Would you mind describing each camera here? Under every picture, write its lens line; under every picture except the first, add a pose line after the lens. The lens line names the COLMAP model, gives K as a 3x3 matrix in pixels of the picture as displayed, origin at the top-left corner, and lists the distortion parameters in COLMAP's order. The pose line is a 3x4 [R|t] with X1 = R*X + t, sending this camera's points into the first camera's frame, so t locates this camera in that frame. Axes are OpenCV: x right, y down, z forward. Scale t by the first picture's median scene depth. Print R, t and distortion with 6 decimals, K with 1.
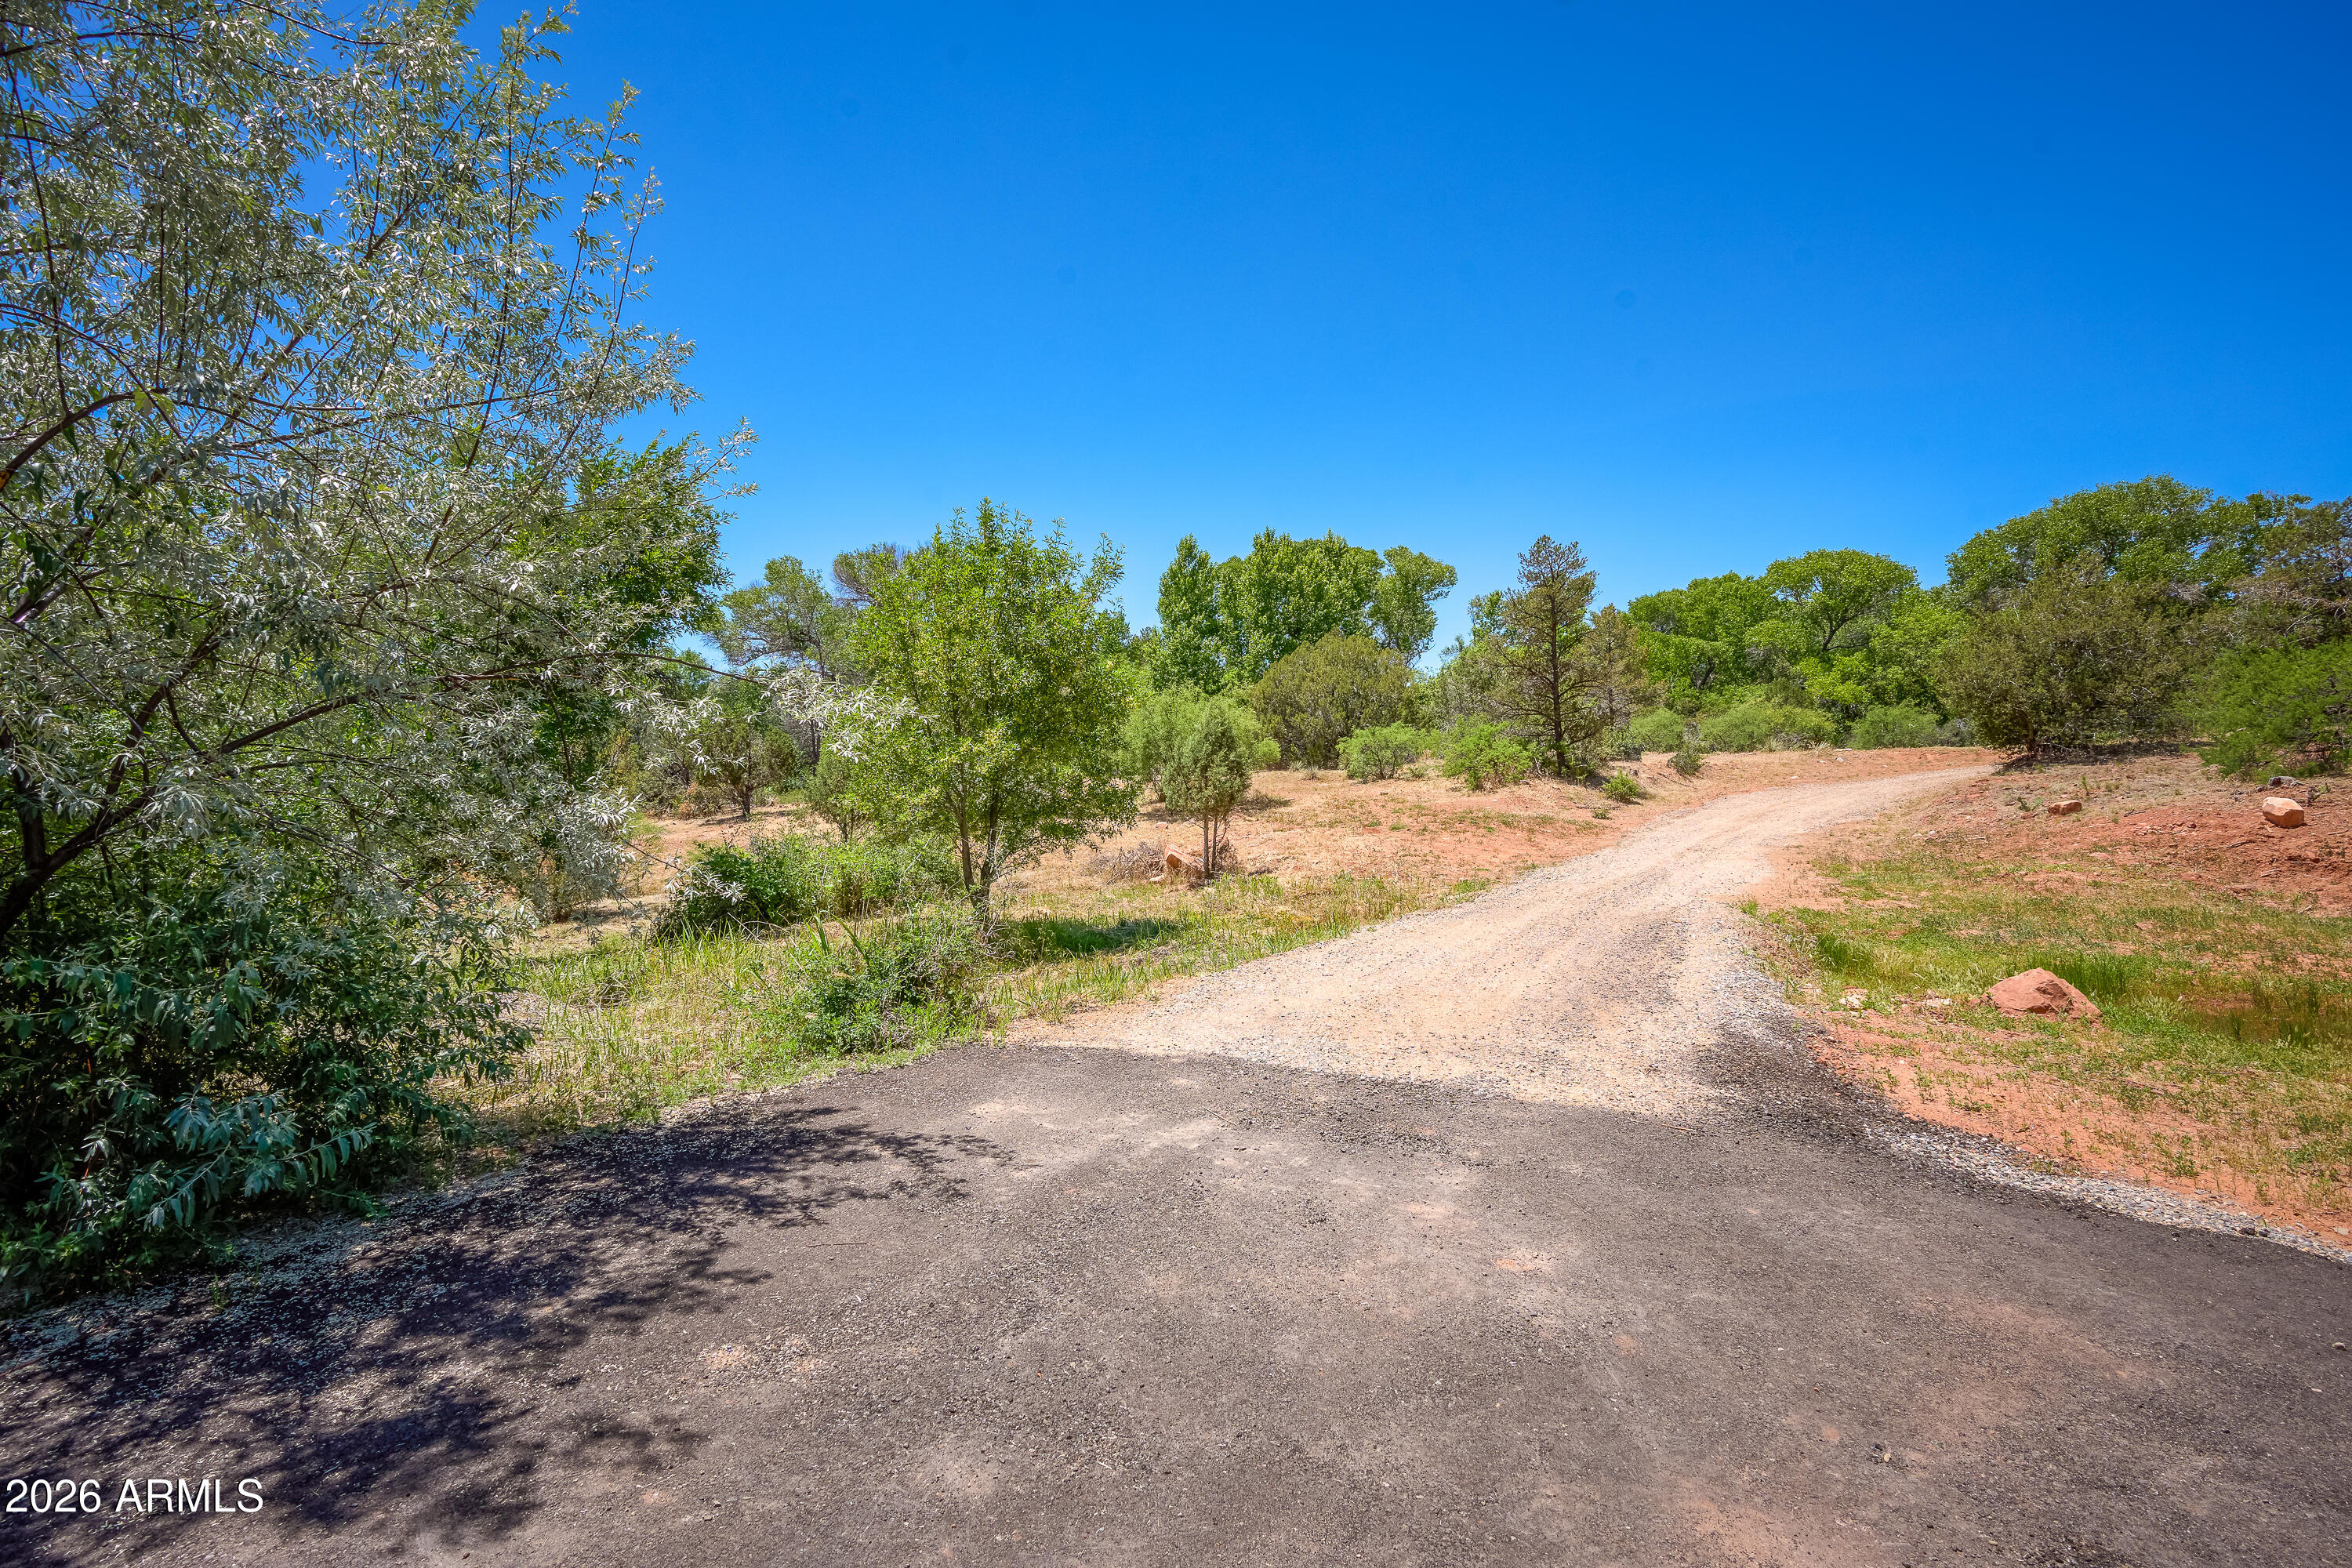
lens RADIAL K [[1085.1, 0, 1178.8], [0, 1085.1, 793.7], [0, 0, 1]] dist [-0.000411, 0.002488]
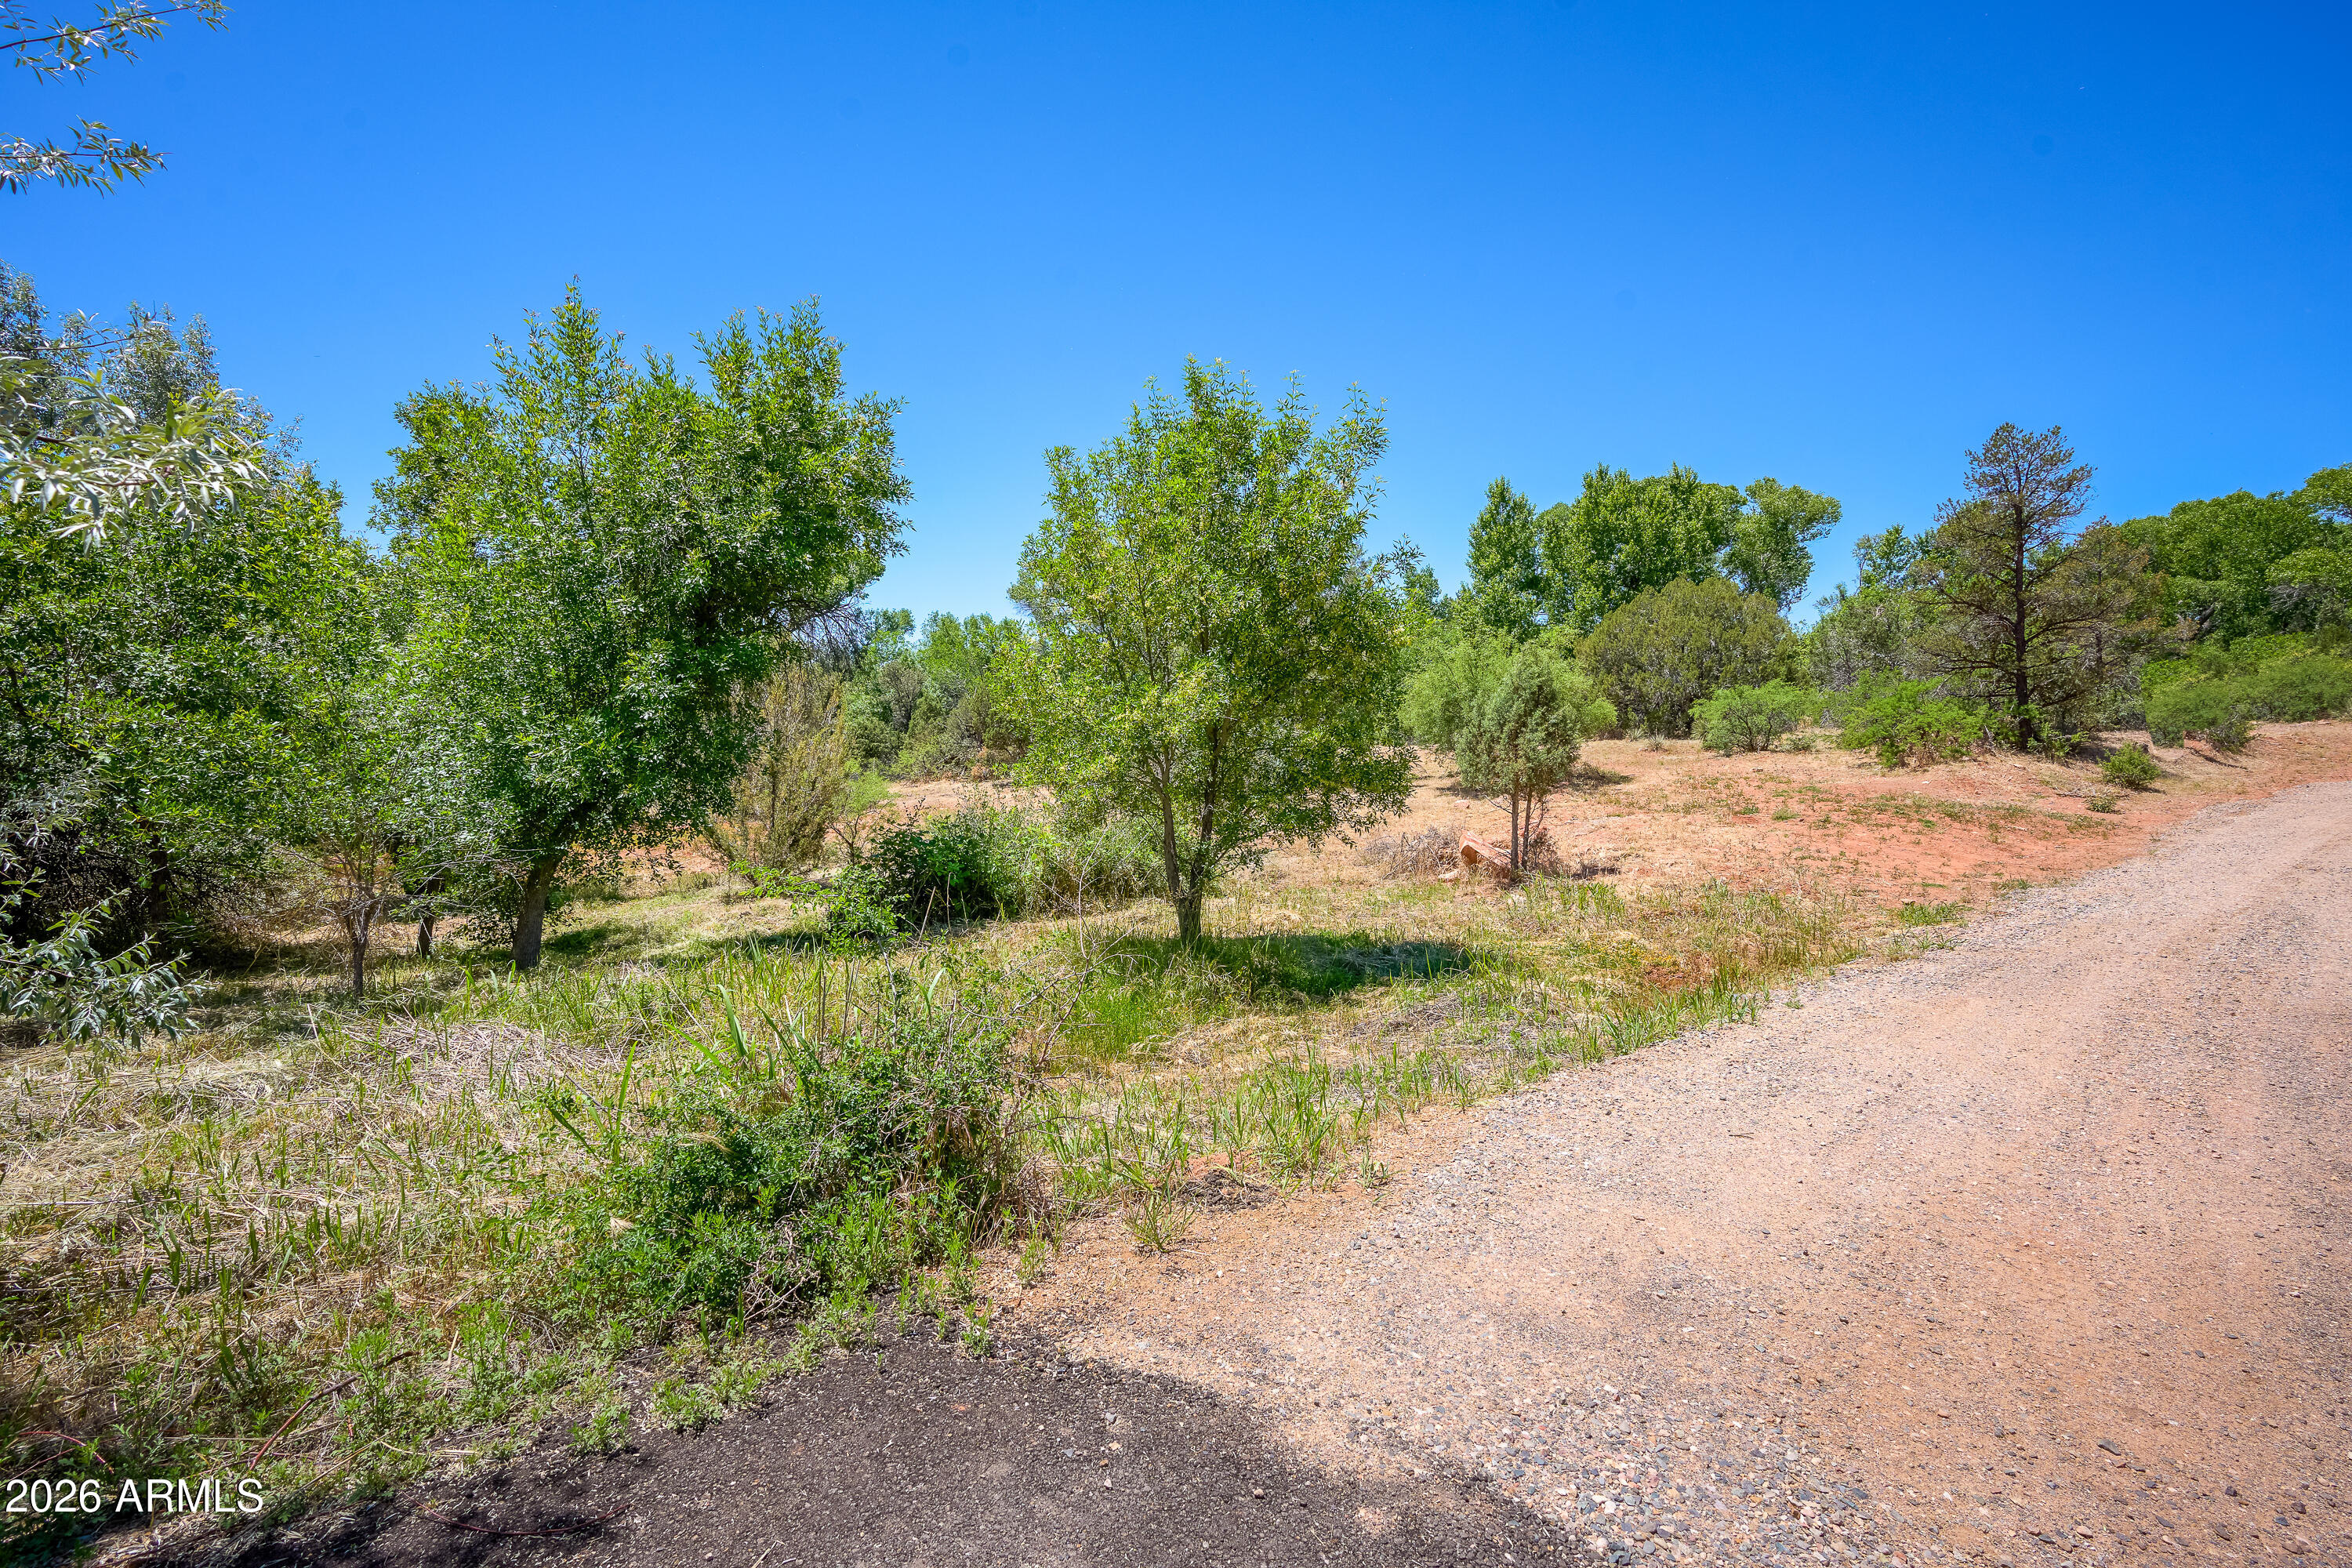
lens RADIAL K [[1085.1, 0, 1168.8], [0, 1085.1, 763.8], [0, 0, 1]] dist [-0.000411, 0.002488]
pose [[0.957769, 0.017237, -0.287022, 0.007145], [-0.016544, 0.999851, 0.004839, -0.001672], [0.287063, 0.000114, 0.957912, 0.136703]]
